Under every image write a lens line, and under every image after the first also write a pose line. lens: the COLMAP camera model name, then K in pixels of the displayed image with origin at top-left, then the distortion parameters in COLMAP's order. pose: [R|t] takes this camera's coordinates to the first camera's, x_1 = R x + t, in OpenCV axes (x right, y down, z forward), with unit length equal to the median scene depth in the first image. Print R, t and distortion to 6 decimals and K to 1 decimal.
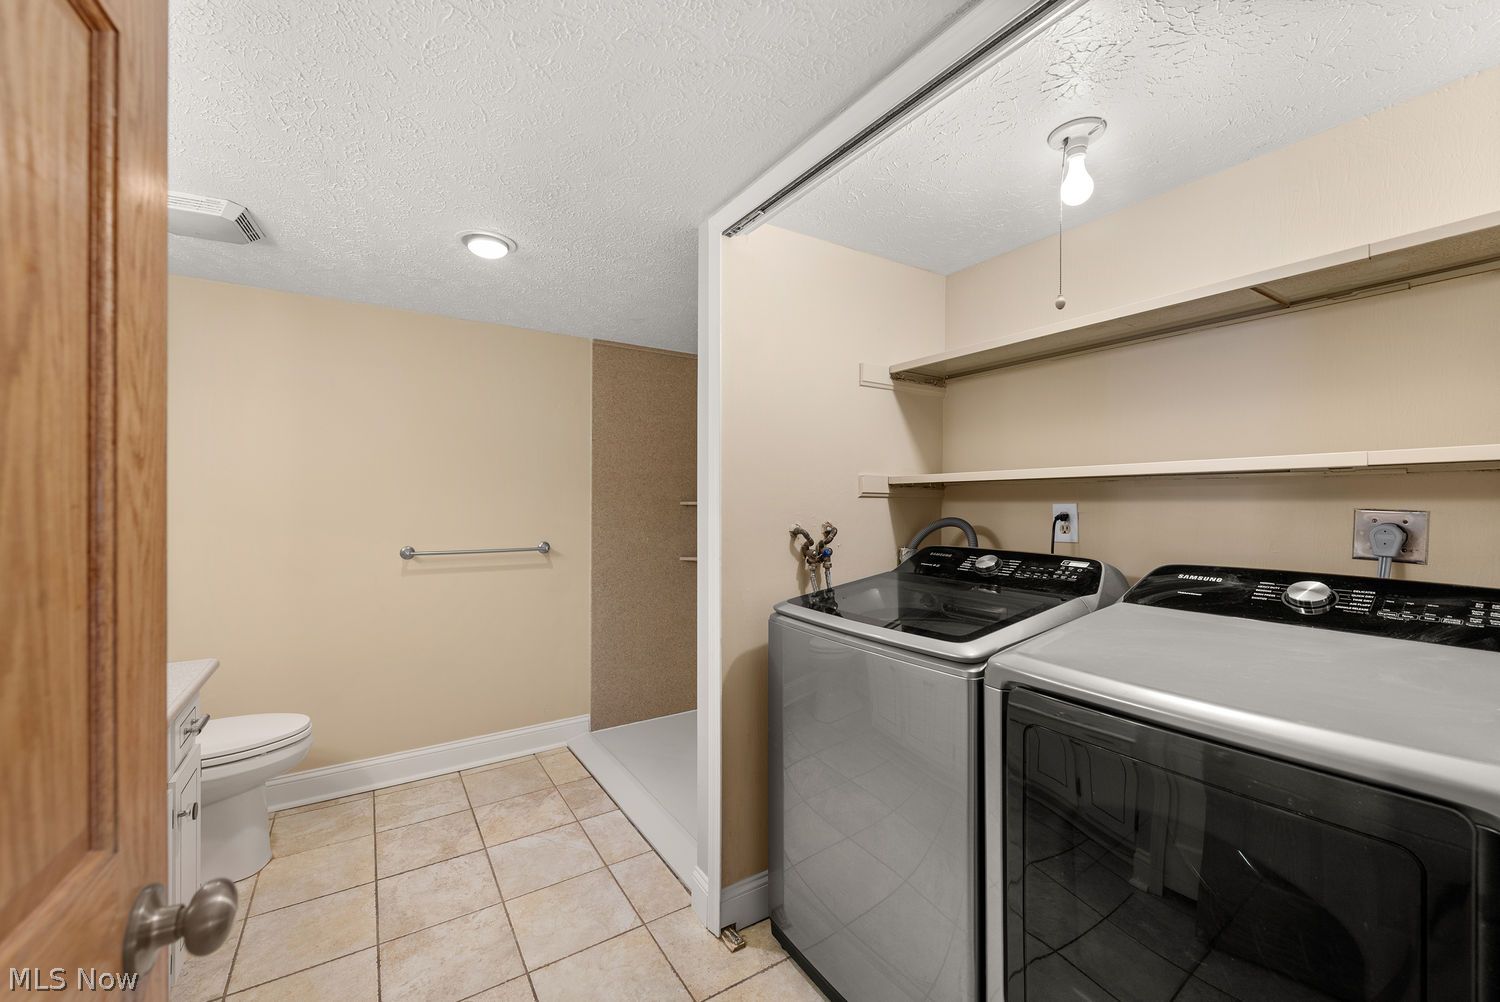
lens RADIAL K [[595.8, 0, 750.7], [0, 595.8, 503.9], [0, 0, 1]] dist [0.007146, -0.005226]
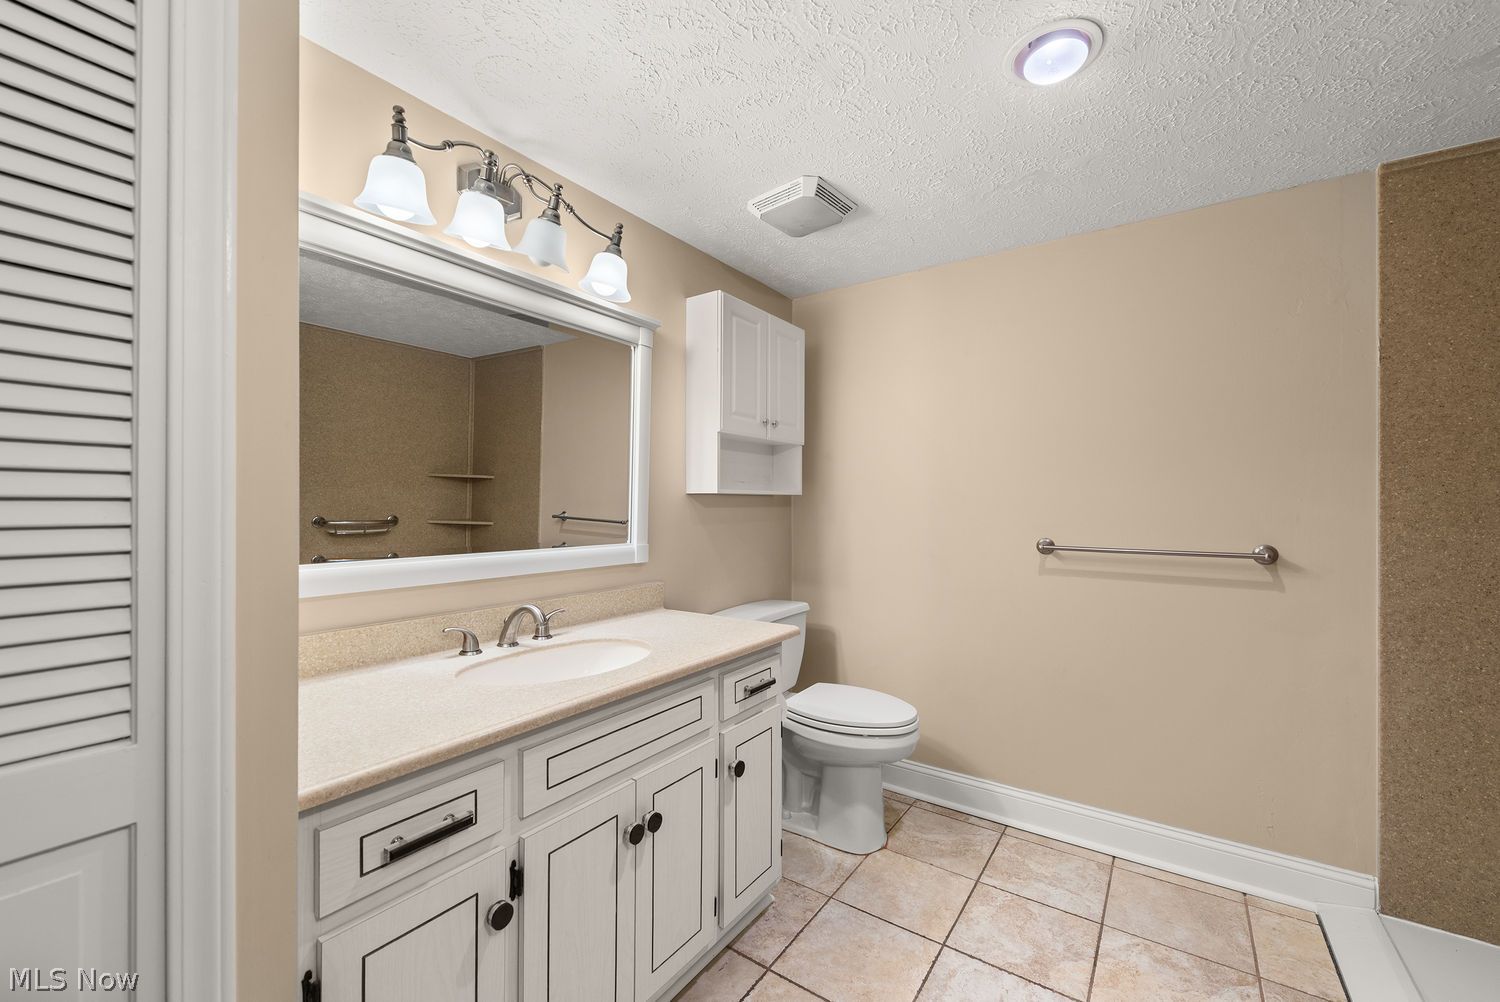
lens RADIAL K [[595.8, 0, 750.7], [0, 595.8, 503.9], [0, 0, 1]] dist [0.007146, -0.005226]
pose [[0.371770, -0.005326, -0.928309, 0.018314], [-0.008480, 0.999922, -0.009133, 0.036619], [0.928286, 0.011268, 0.371696, 0.343386]]
